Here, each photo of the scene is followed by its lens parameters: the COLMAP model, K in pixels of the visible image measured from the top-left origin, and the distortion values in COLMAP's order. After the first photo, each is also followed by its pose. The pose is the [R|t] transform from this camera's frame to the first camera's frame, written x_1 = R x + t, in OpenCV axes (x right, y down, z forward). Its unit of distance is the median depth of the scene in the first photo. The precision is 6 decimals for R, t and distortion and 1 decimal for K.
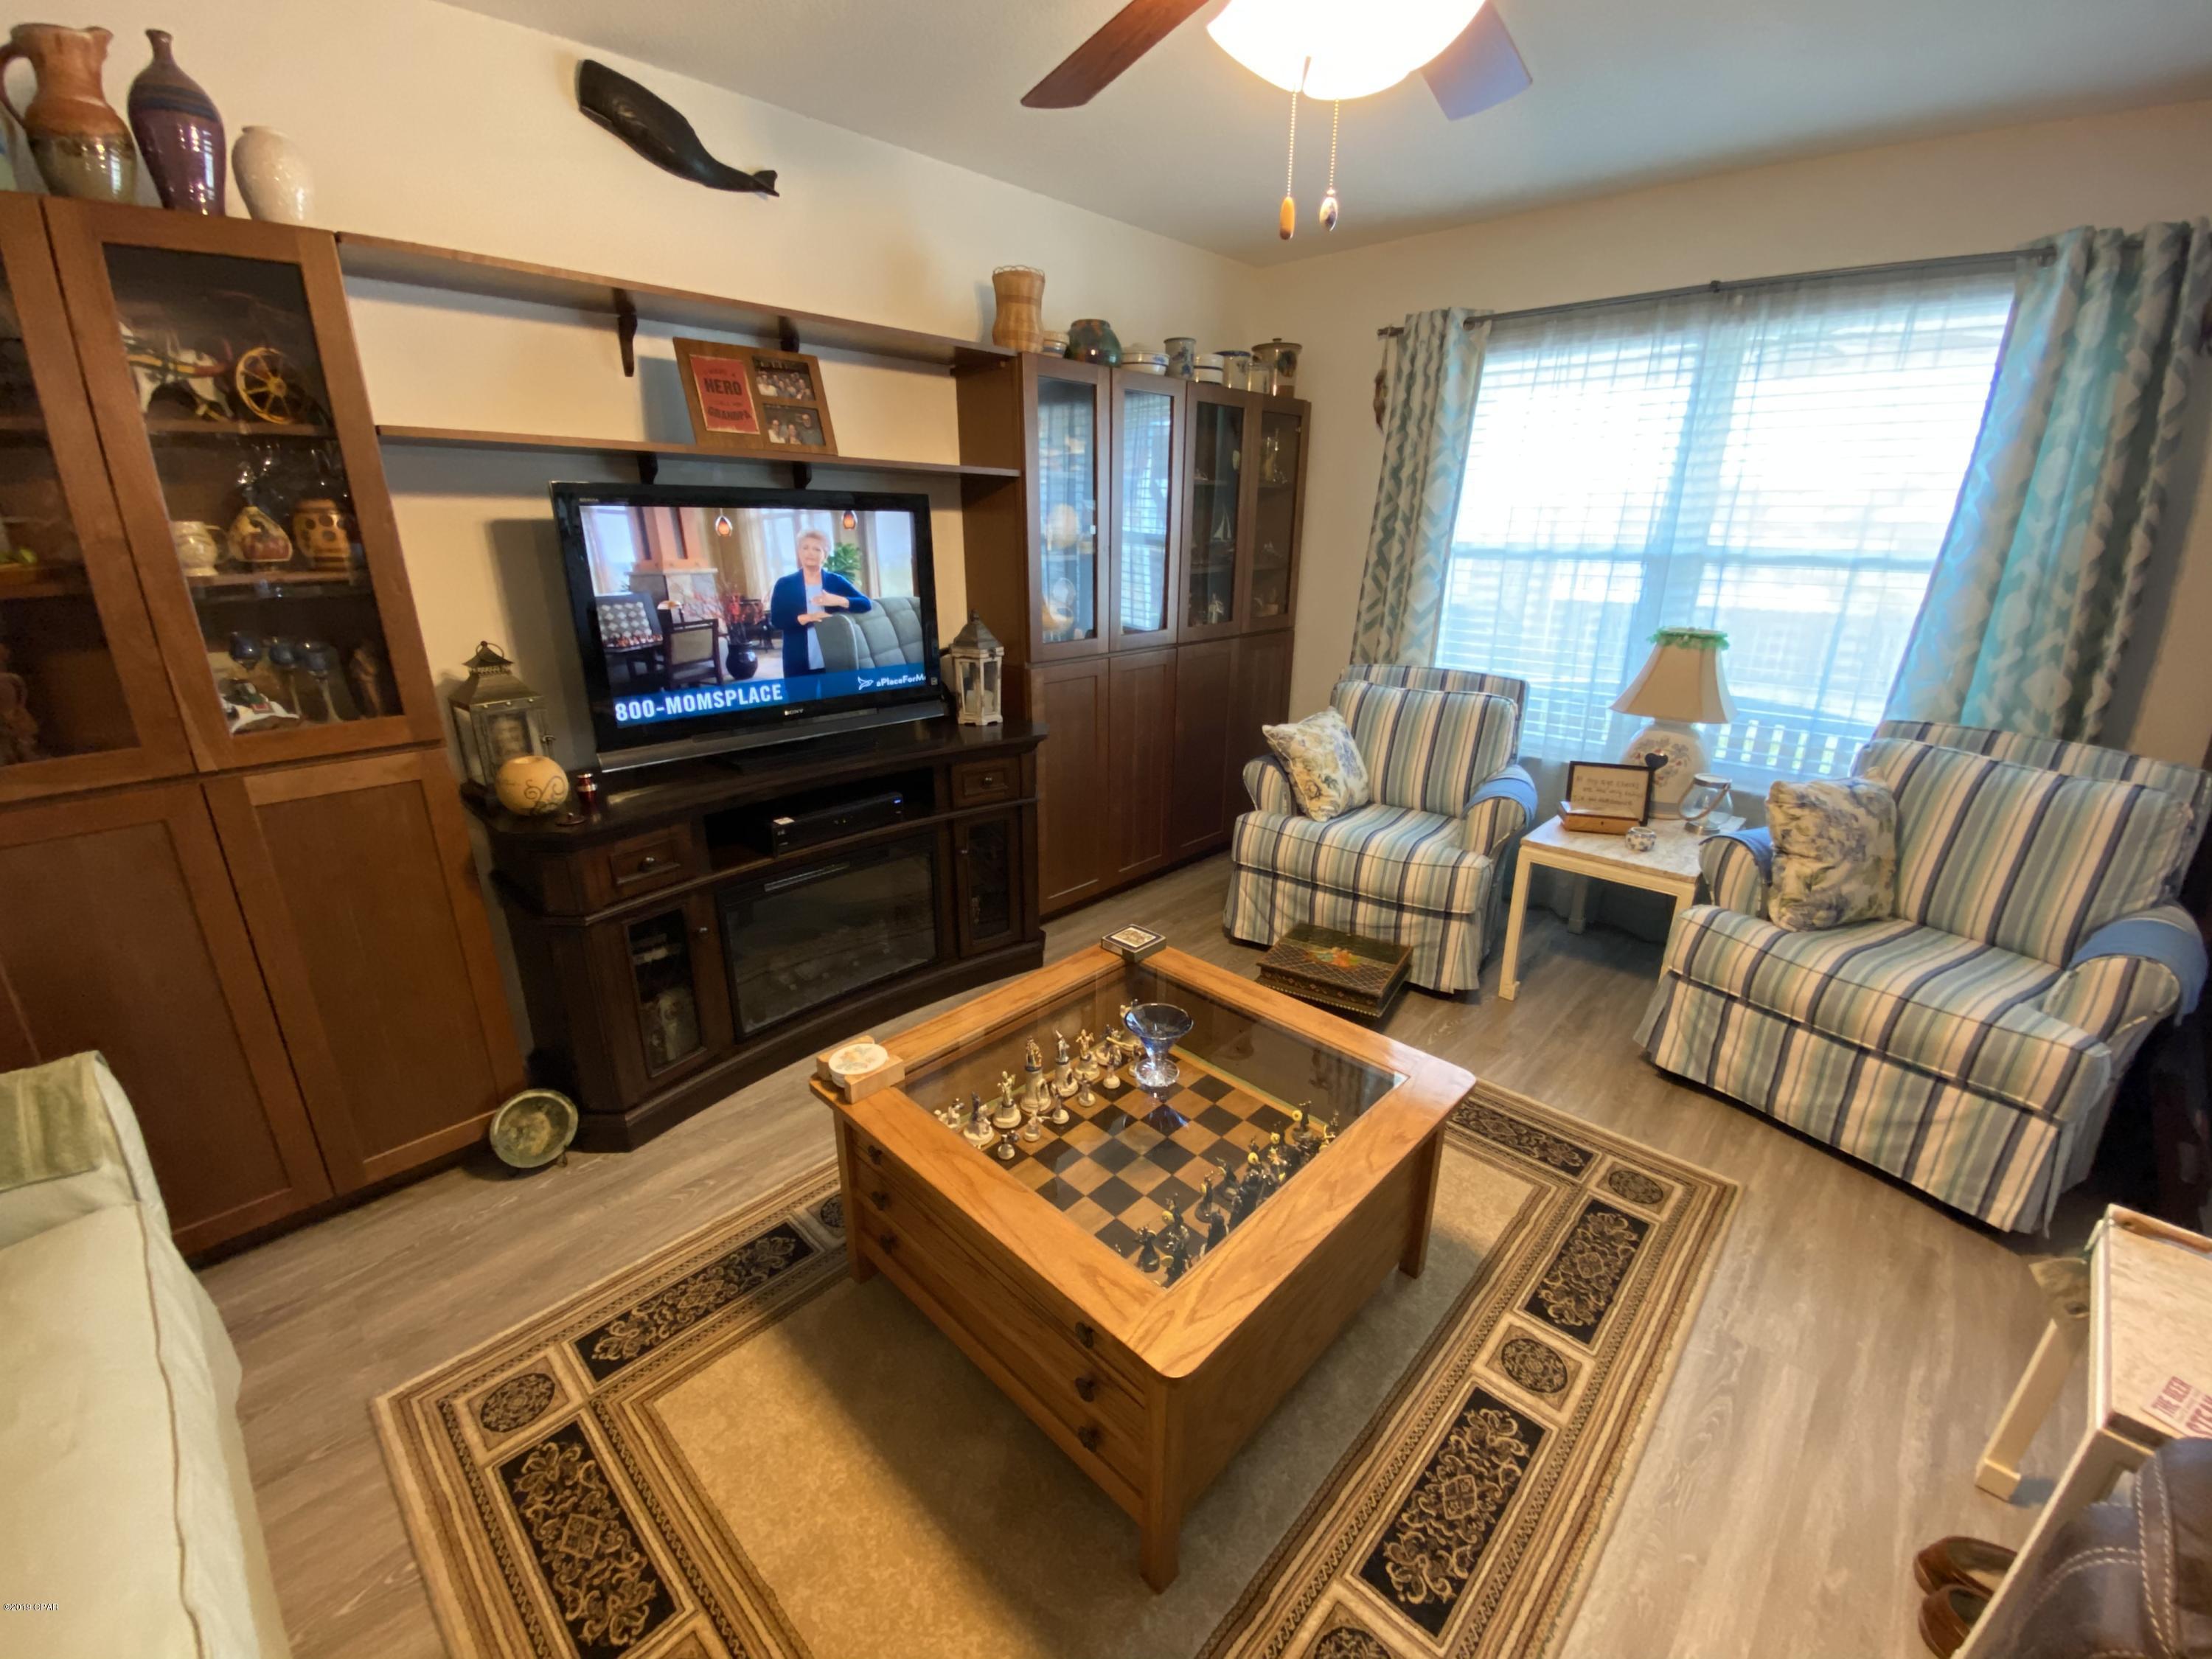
lens RADIAL K [[900.2, 0, 1129.5], [0, 900.2, 829.1], [0, 0, 1]] dist [0.011580, -0.017610]
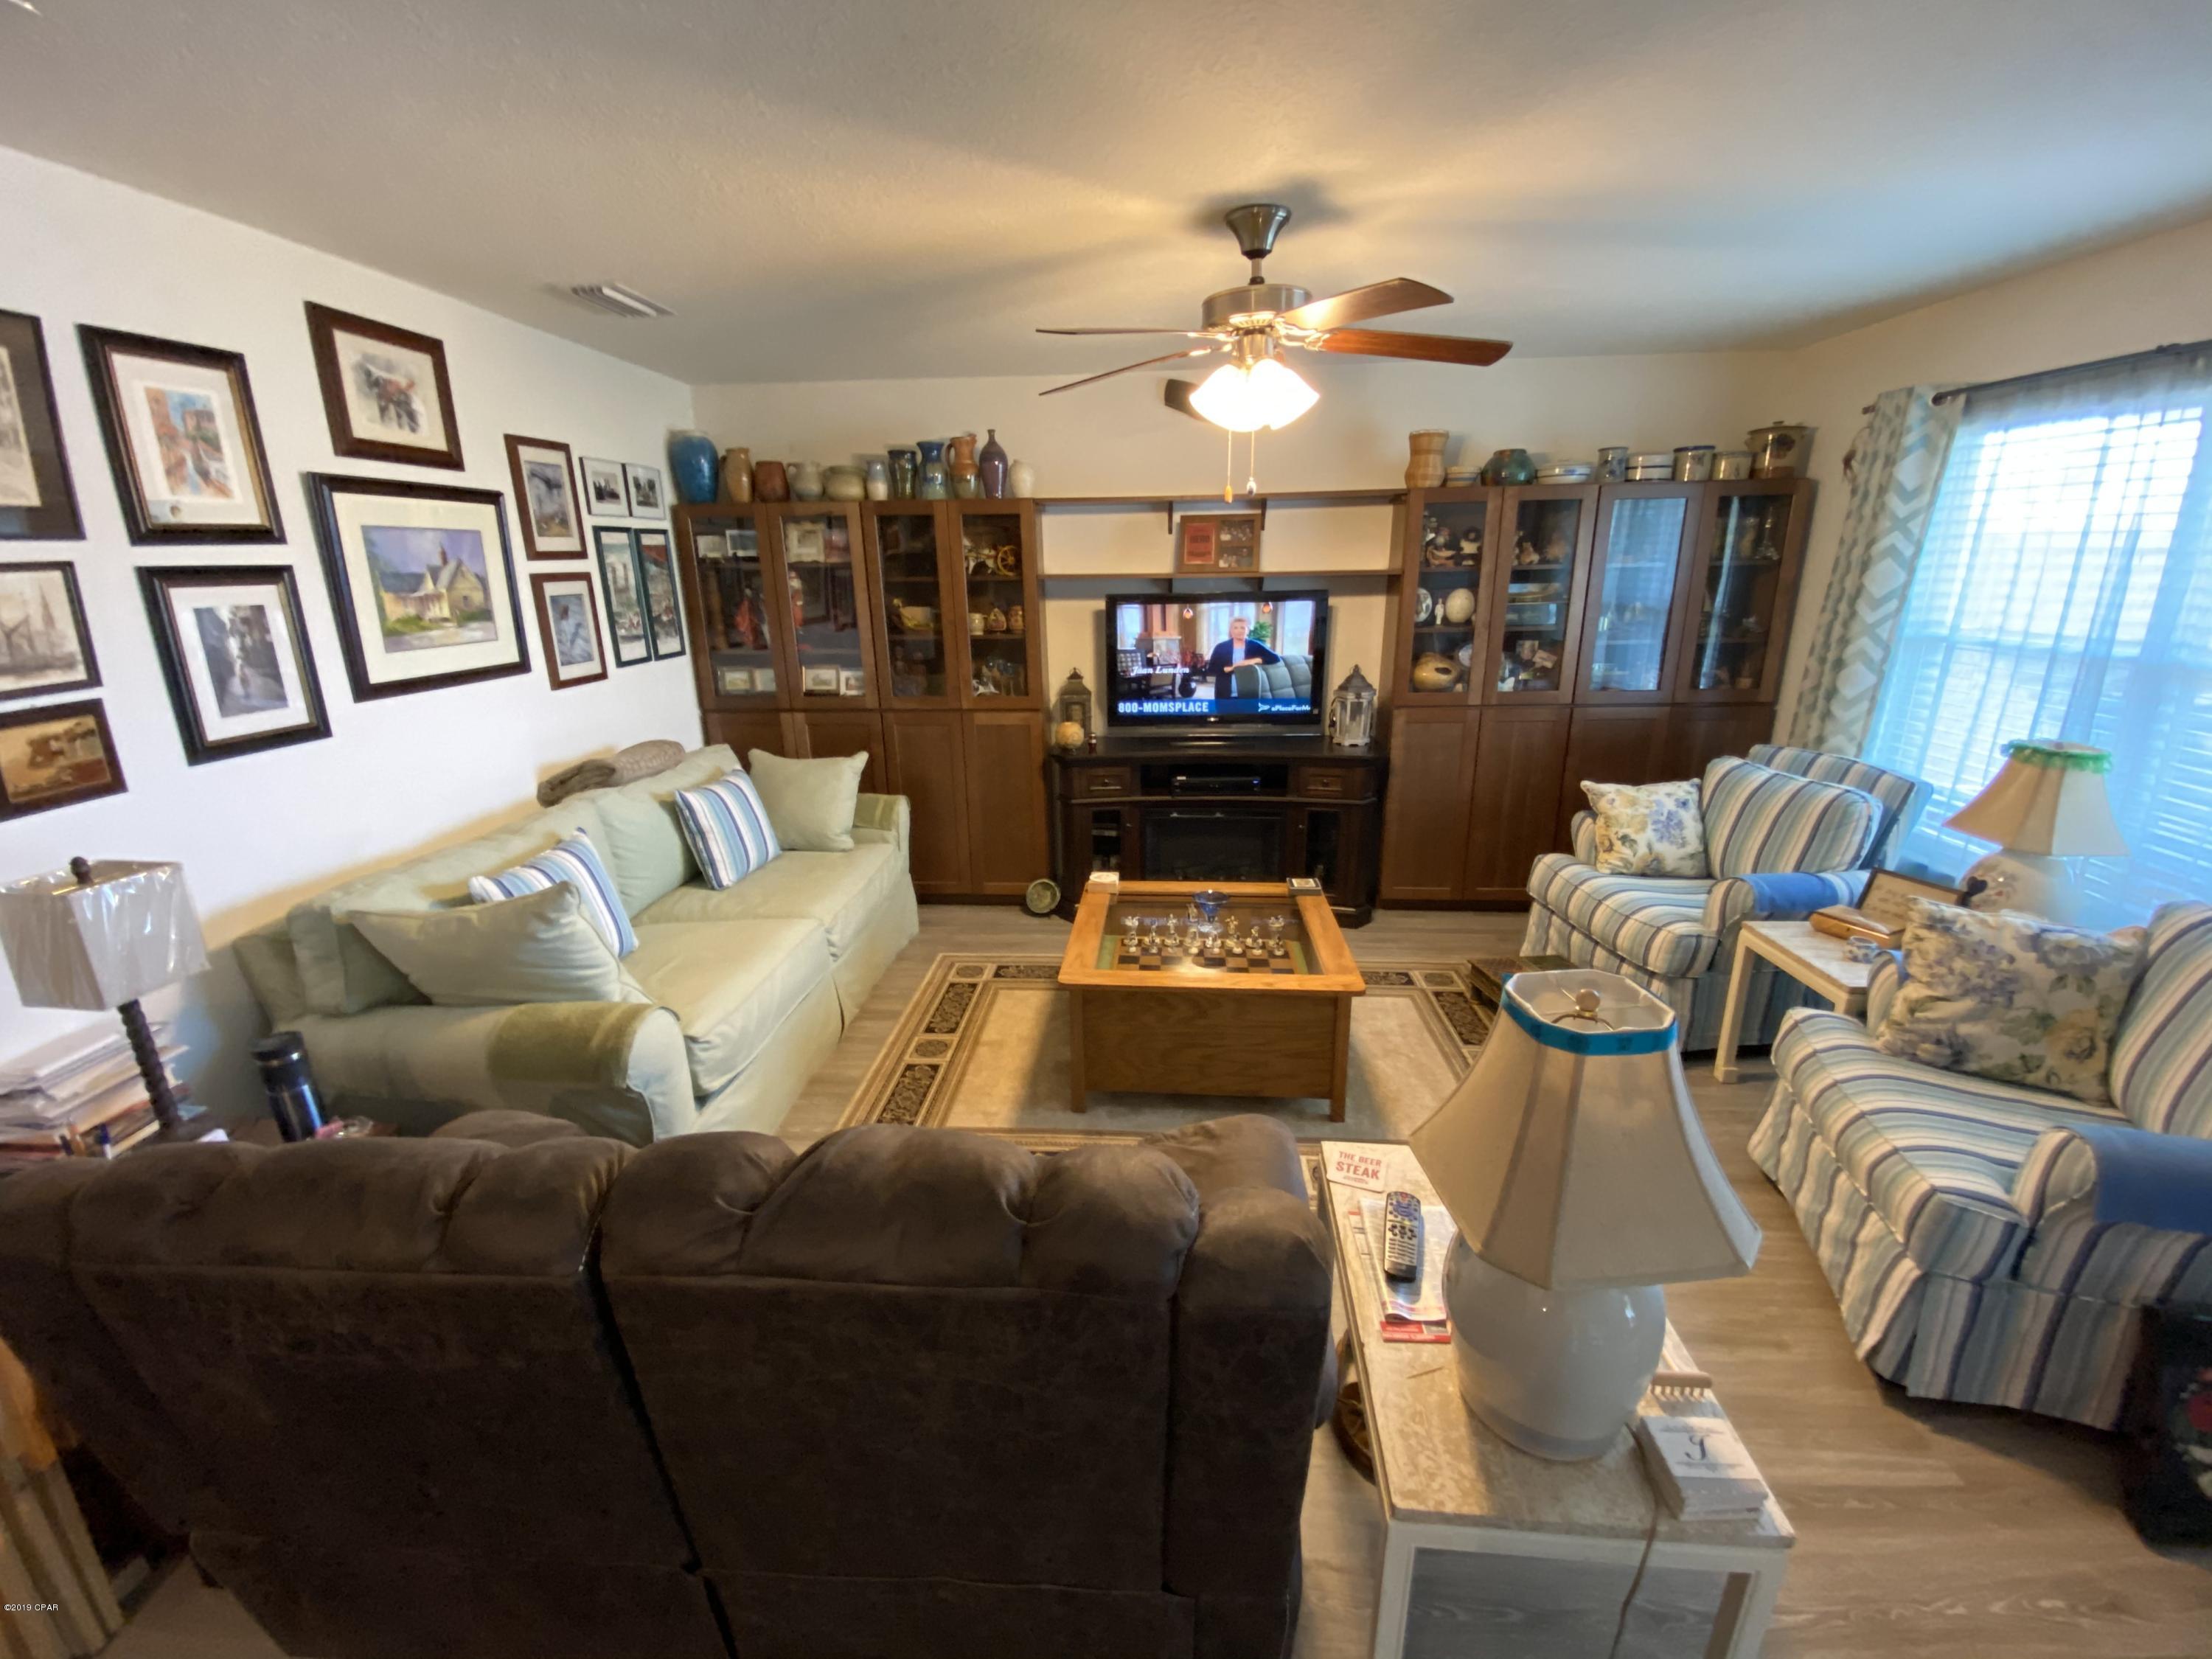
lens RADIAL K [[900.2, 0, 1115.3], [0, 900.2, 834.3], [0, 0, 1]] dist [0.011580, -0.017610]
pose [[0.639743, 0.201531, -0.741697, 0.928053], [-0.225869, 0.971696, 0.069205, 0.006925], [0.734651, 0.123252, 0.667155, -0.281534]]
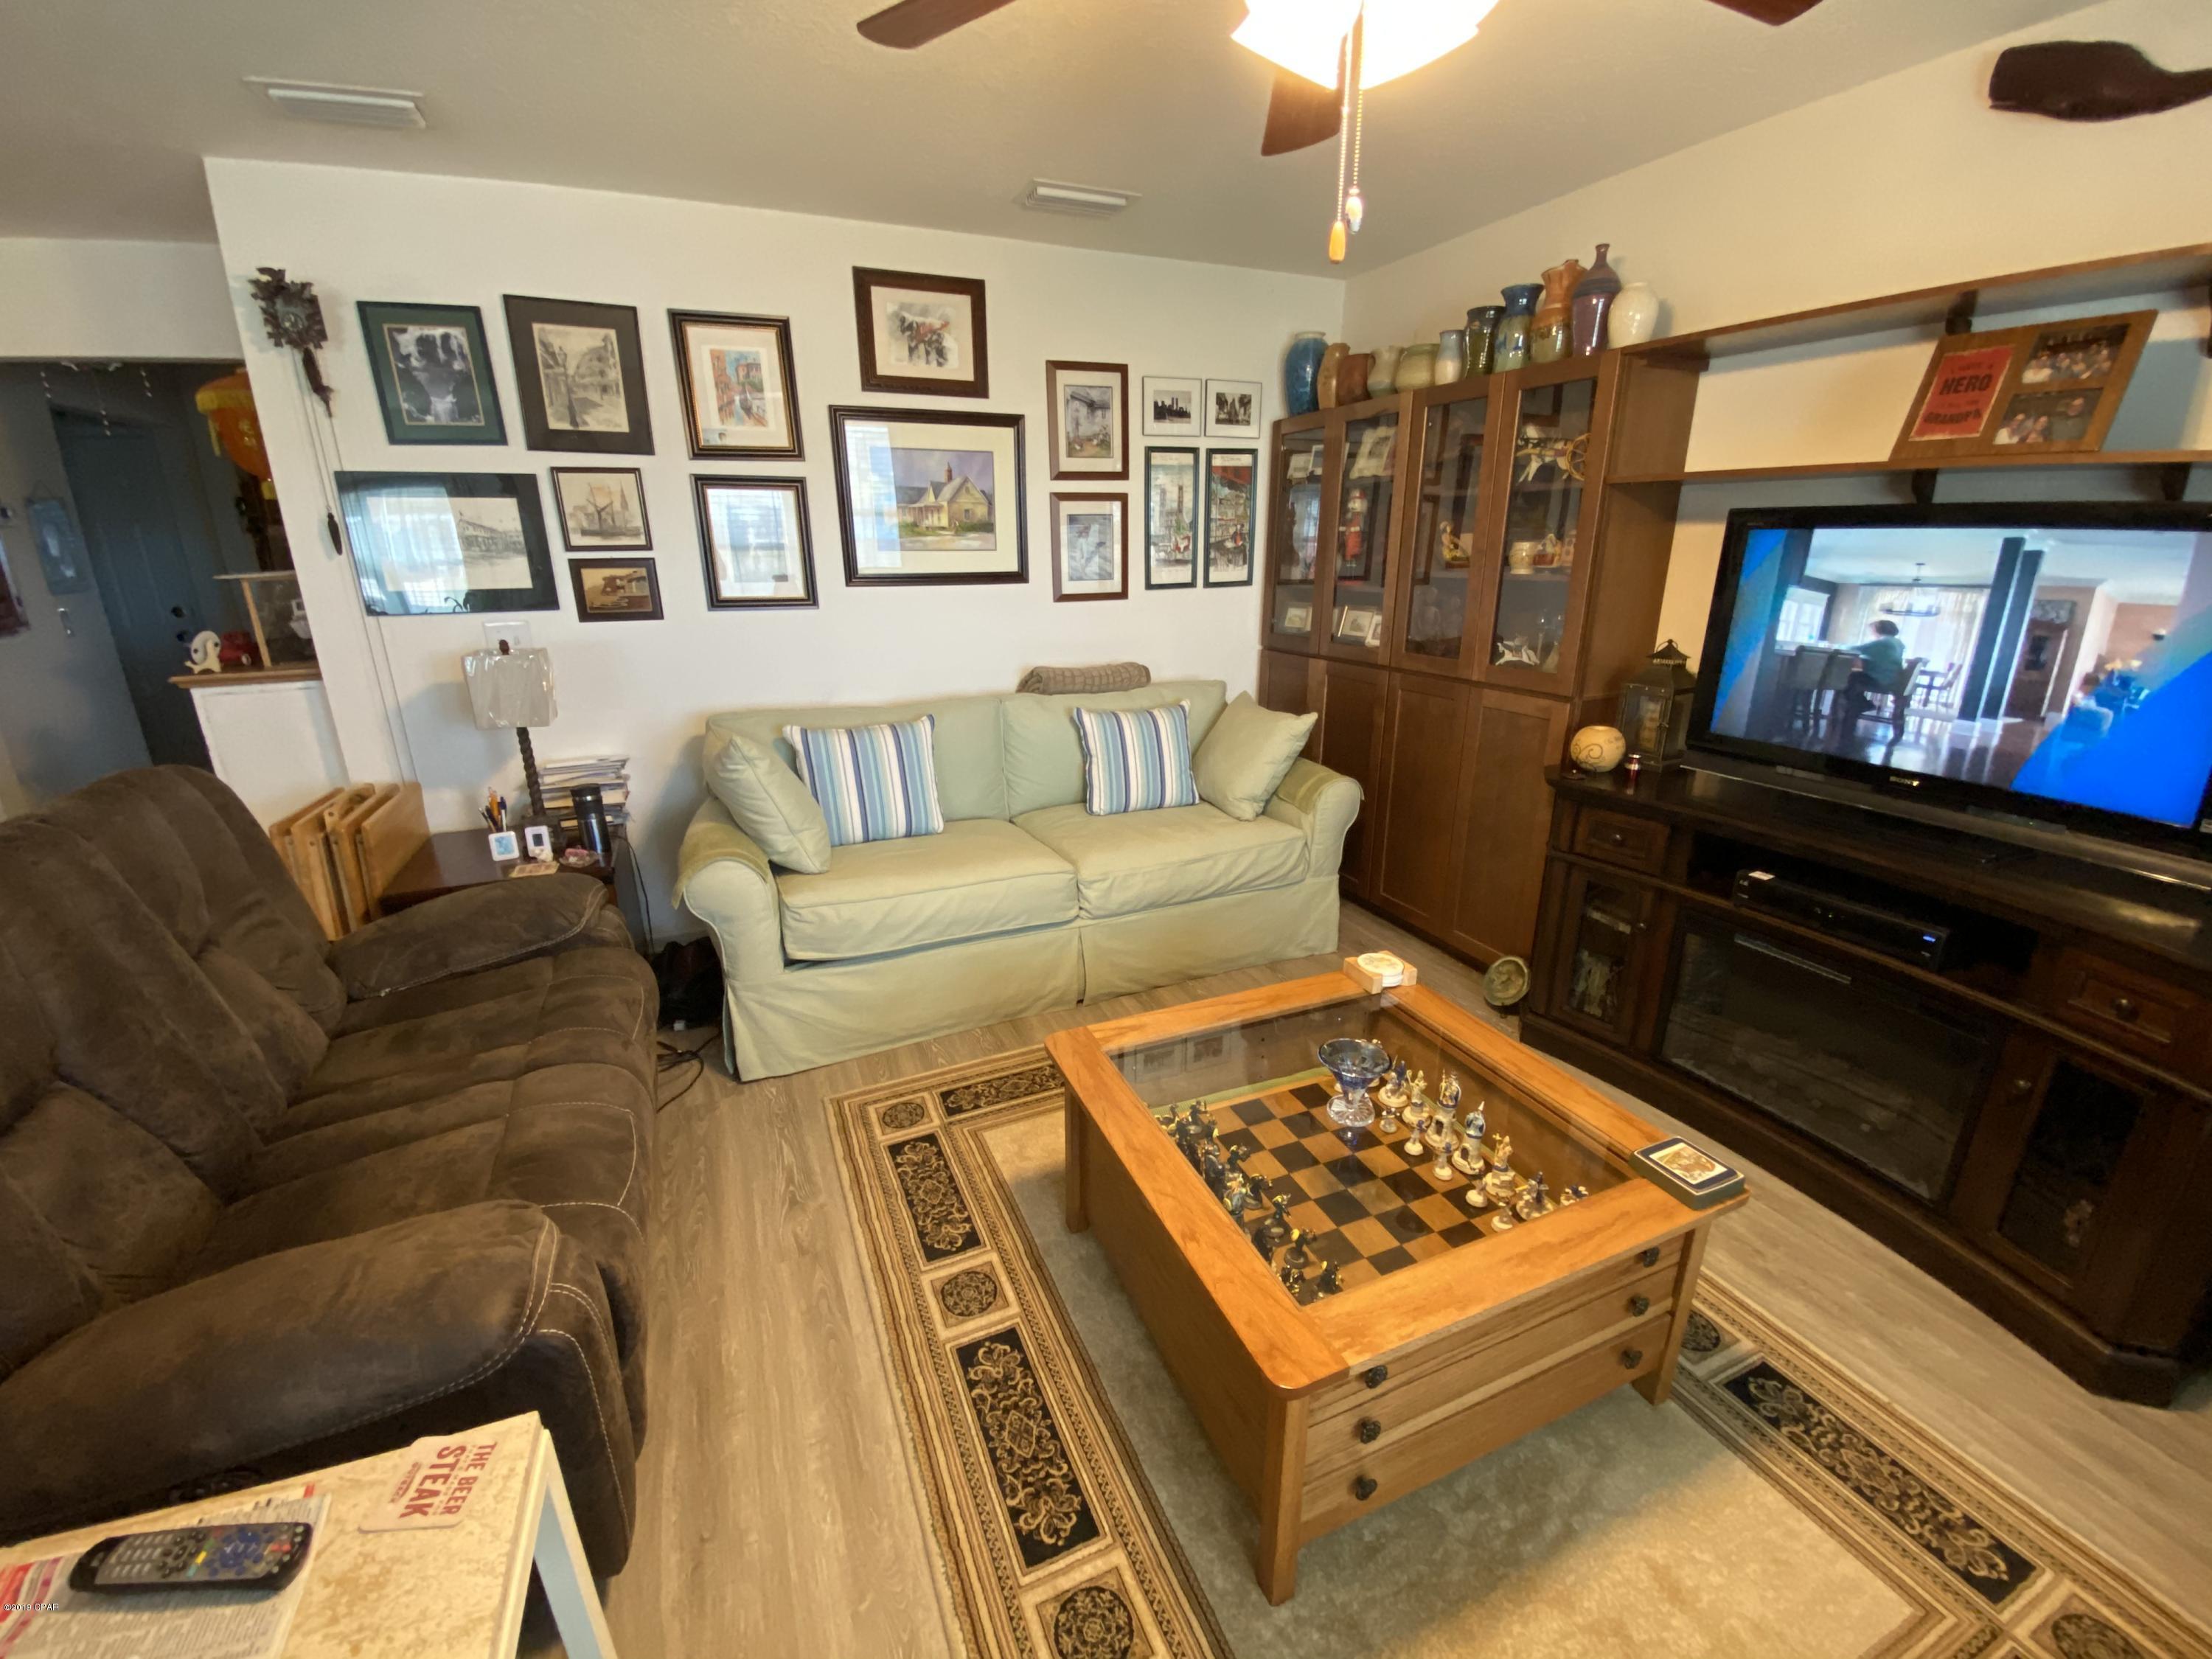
lens RADIAL K [[900.2, 0, 1108.8], [0, 900.2, 856.7], [0, 0, 1]] dist [0.011580, -0.017610]
pose [[-0.406723, 0.290488, -0.866137, 0.707632], [-0.289122, 0.858435, 0.423672, -0.236722], [0.866594, 0.422736, -0.265159, 0.718612]]
